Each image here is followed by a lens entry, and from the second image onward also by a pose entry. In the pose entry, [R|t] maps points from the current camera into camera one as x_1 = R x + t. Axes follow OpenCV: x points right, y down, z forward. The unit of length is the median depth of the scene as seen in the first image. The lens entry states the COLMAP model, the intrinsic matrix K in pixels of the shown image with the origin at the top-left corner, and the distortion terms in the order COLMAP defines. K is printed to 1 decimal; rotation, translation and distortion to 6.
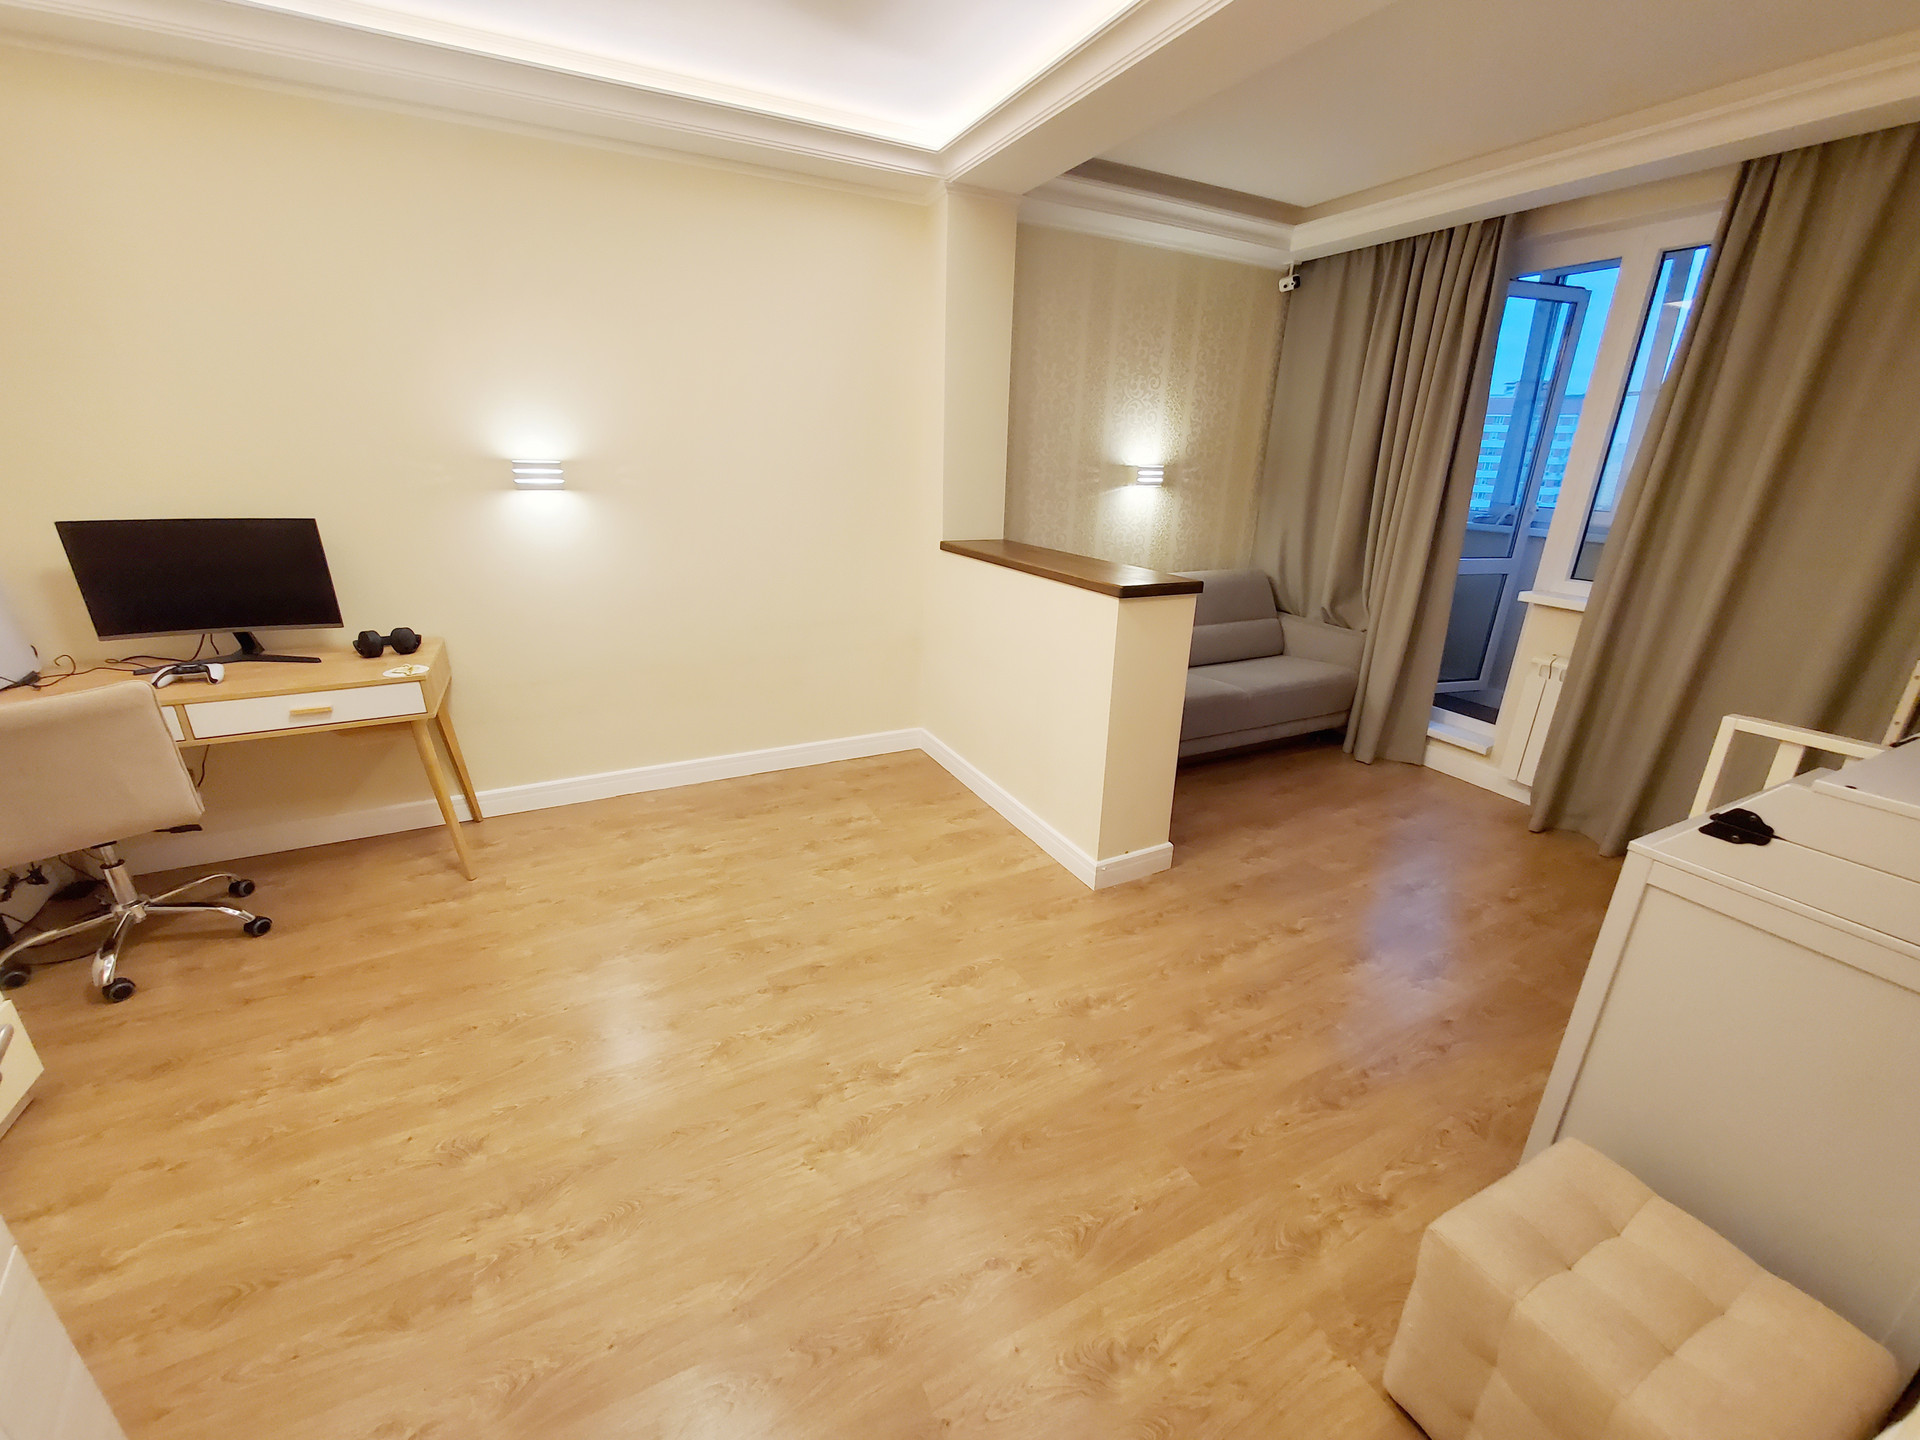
lens RADIAL K [[762.0, 0, 958.3], [0, 762.0, 721.1], [0, 0, 1]] dist [0.001735, -0.001508]
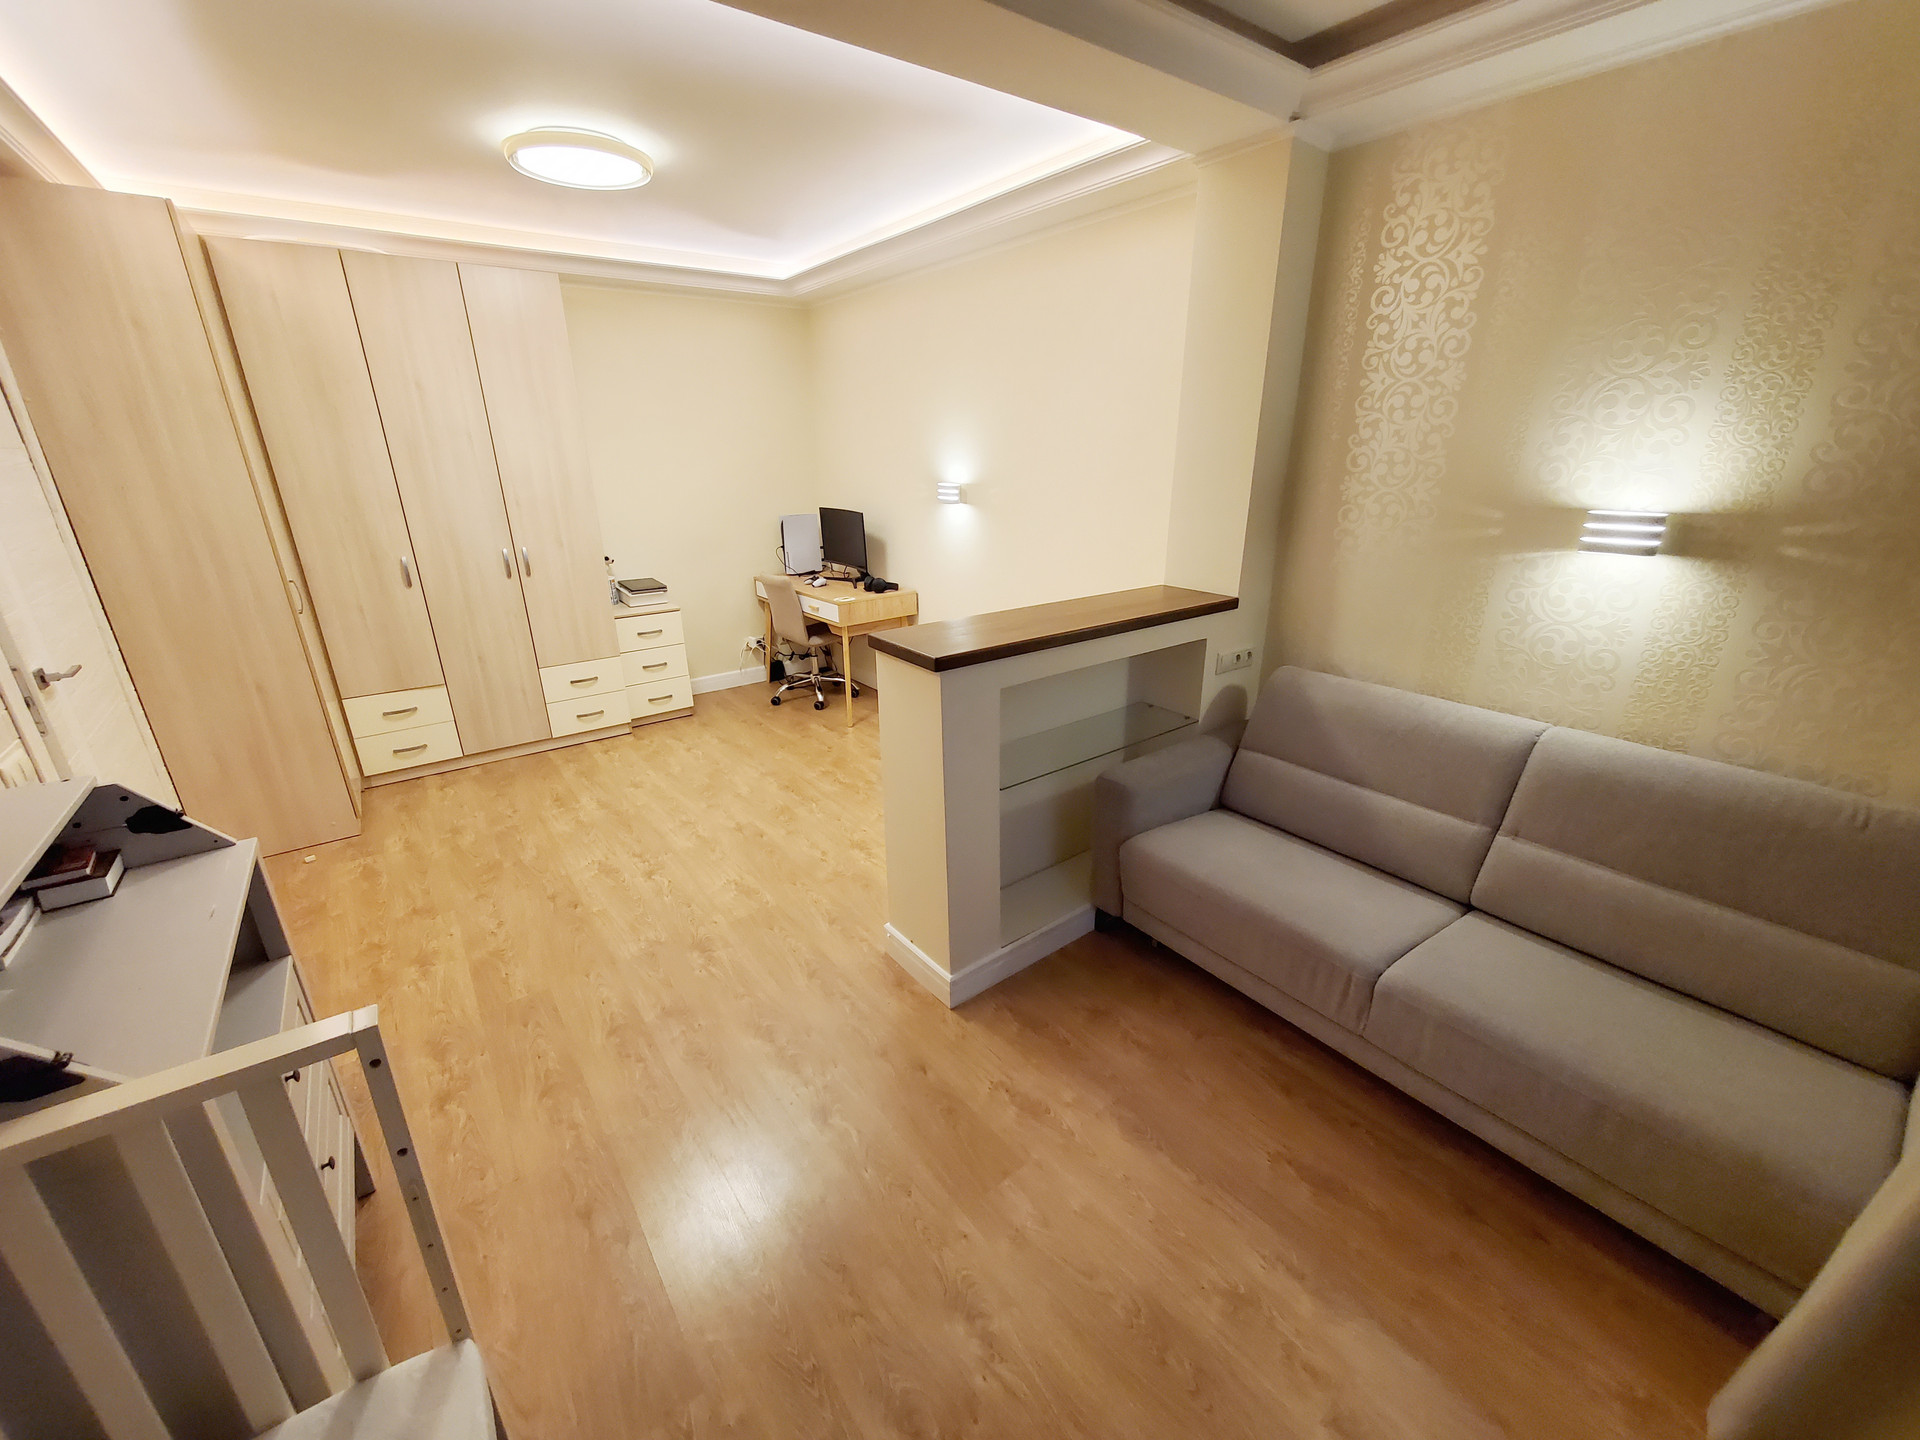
lens RADIAL K [[762.0, 0, 958.0], [0, 762.0, 720.3], [0, 0, 1]] dist [0.001735, -0.001508]
pose [[0.180168, 0.310923, -0.933202, 1.030700], [-0.316154, 0.916691, 0.244384, -0.310218], [0.931443, 0.251005, 0.263458, 0.802663]]
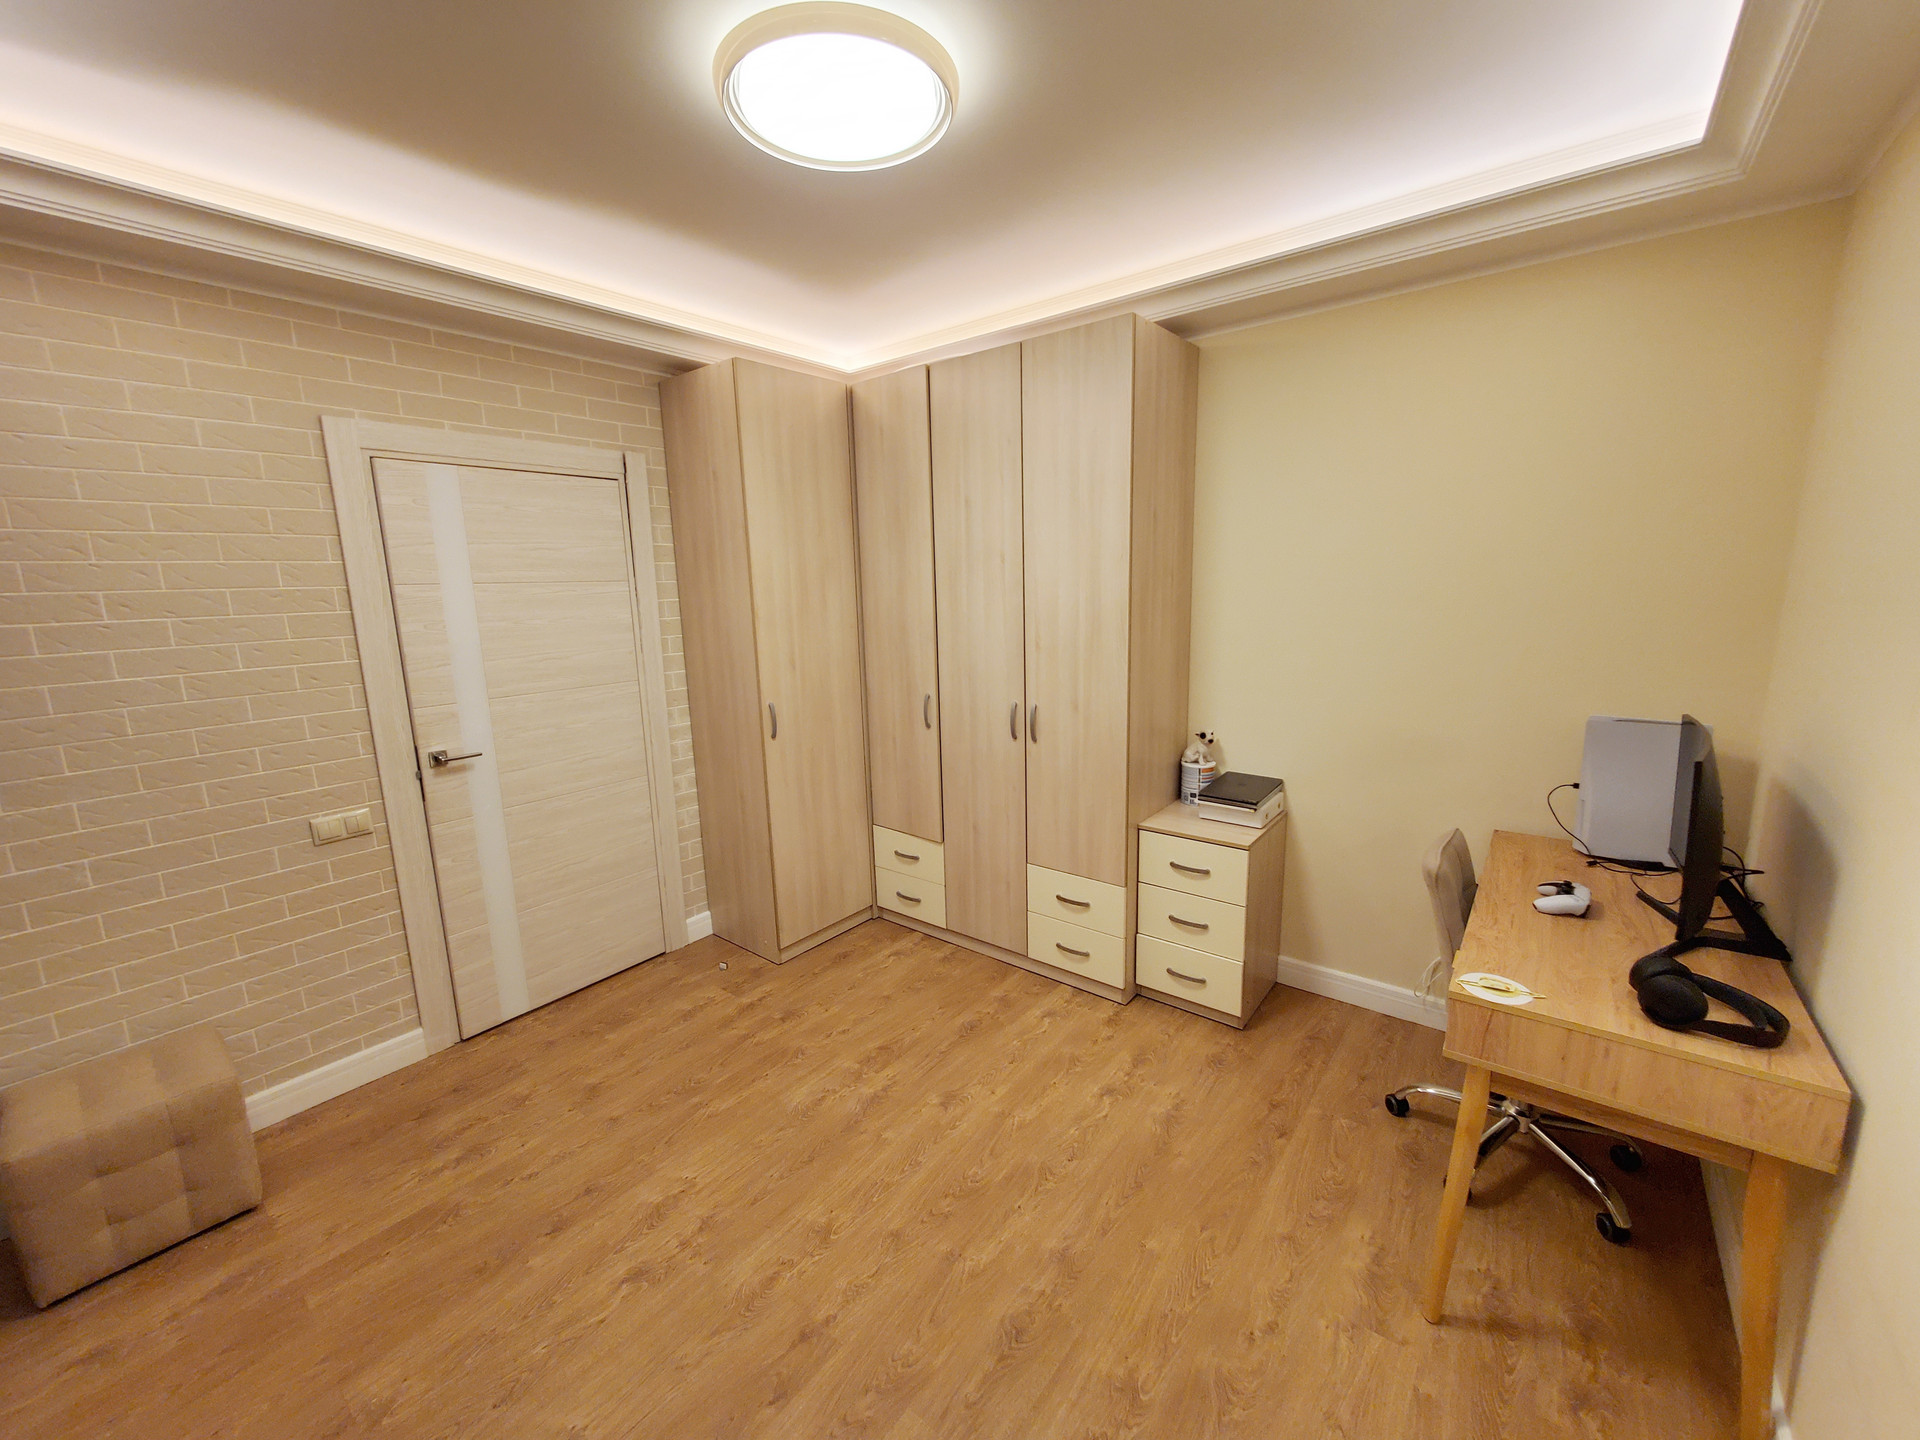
lens RADIAL K [[762.0, 0, 958.0], [0, 762.0, 718.3], [0, 0, 1]] dist [0.001735, -0.001508]
pose [[-0.907649, 0.074802, -0.413012, -0.085955], [-0.136602, 0.877779, 0.459178, -0.455510], [0.396880, 0.473190, -0.786497, 1.147165]]
